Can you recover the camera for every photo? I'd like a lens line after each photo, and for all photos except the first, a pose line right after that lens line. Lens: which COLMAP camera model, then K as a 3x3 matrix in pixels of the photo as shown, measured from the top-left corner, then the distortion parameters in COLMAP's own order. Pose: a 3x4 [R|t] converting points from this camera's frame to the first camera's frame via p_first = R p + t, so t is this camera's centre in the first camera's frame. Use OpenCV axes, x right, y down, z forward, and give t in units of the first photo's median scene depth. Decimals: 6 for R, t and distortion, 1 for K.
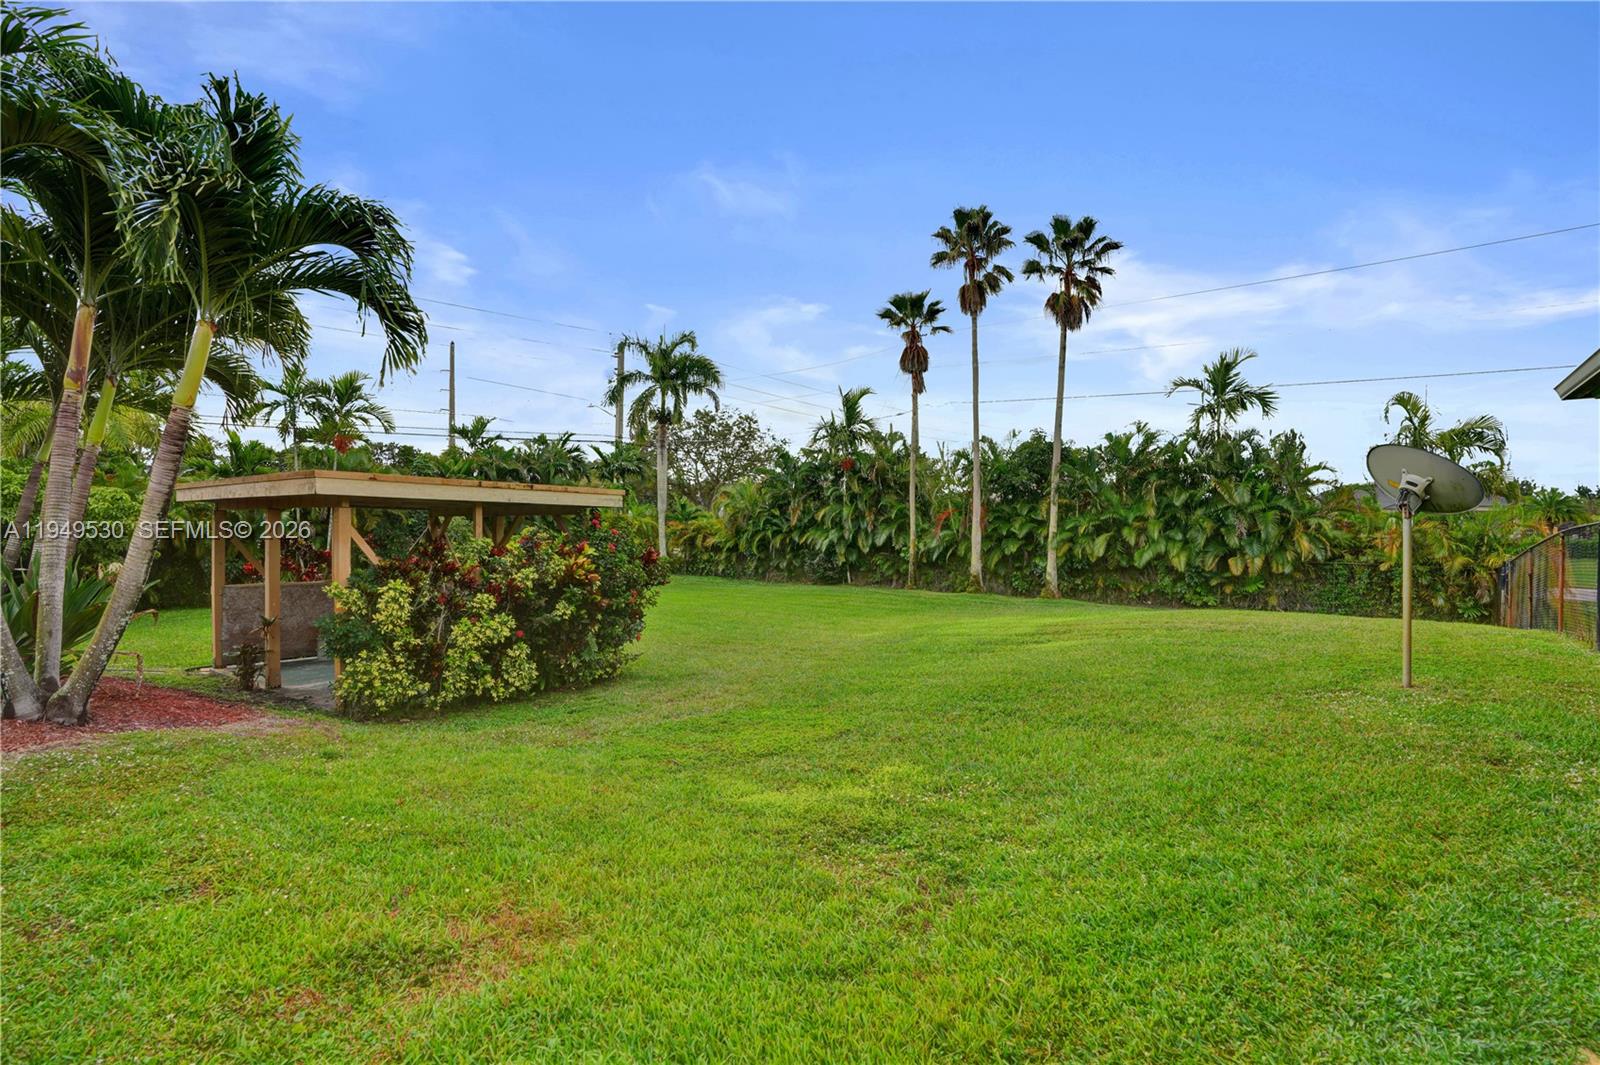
lens RADIAL K [[753.0, 0, 821.1], [0, 753.0, 527.2], [0, 0, 1]] dist [-0.050921, 0.021119]
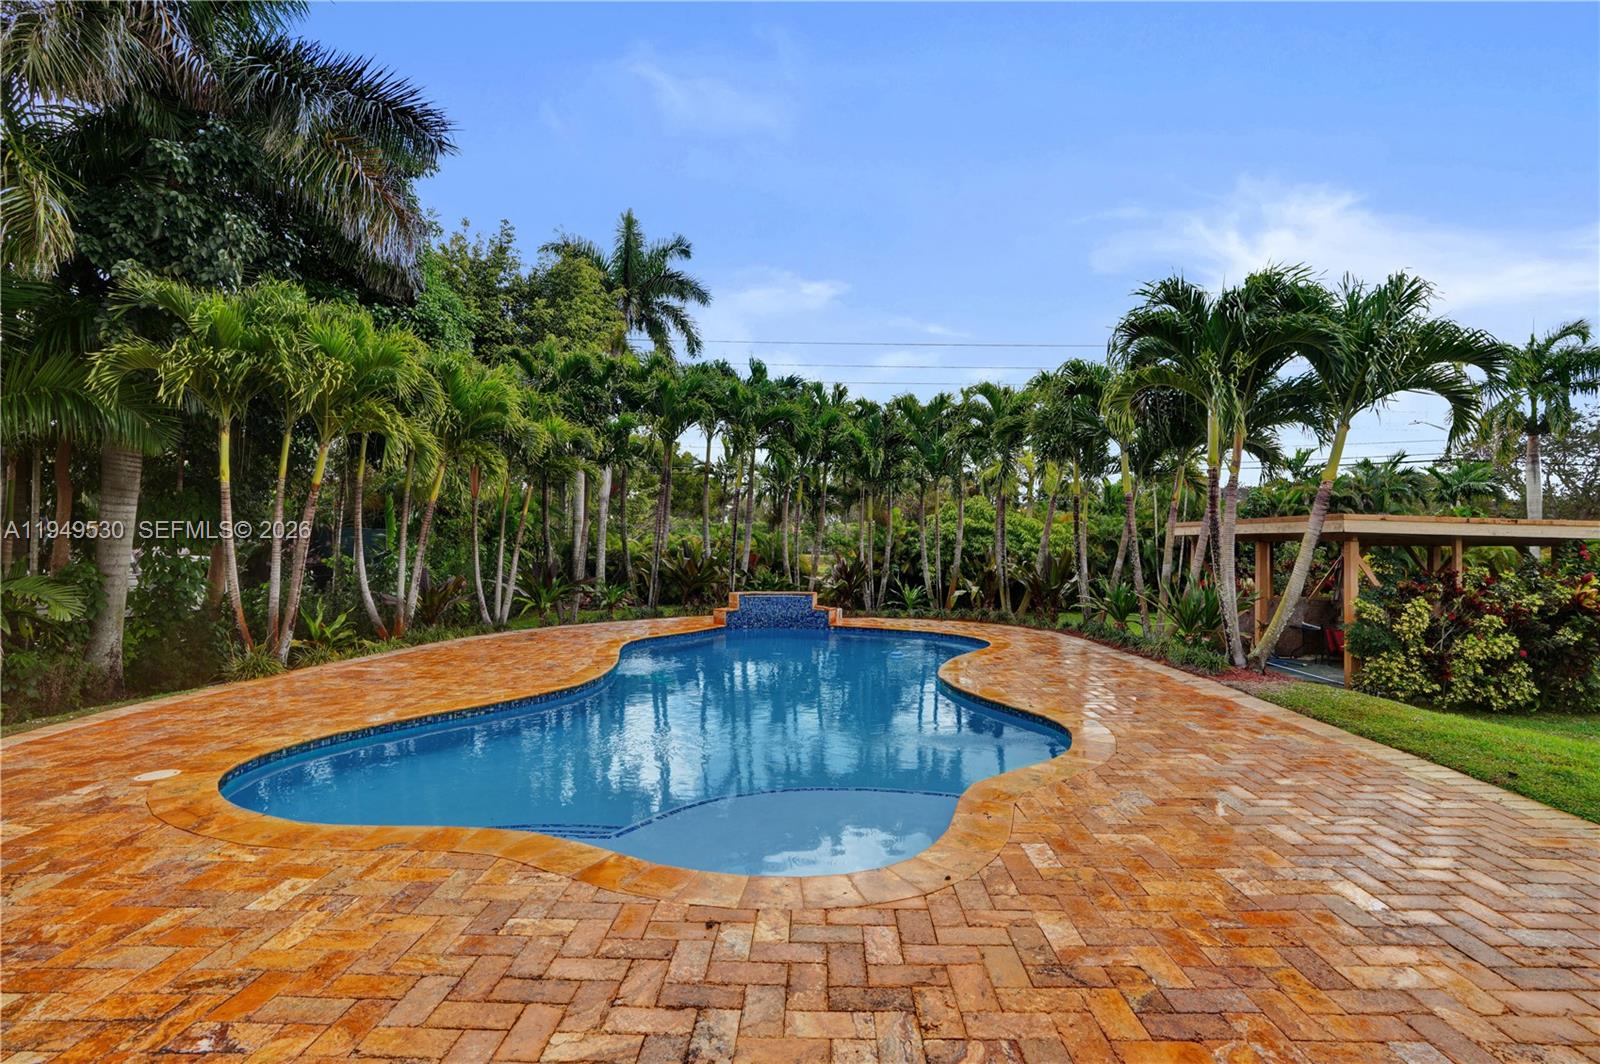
lens RADIAL K [[753.0, 0, 821.1], [0, 753.0, 526.7], [0, 0, 1]] dist [-0.050921, 0.021119]
pose [[0.614346, -0.014857, -0.788897, -0.180982], [-0.010739, 0.999573, -0.027188, -0.005967], [0.788964, 0.025174, 0.613924, -0.506245]]
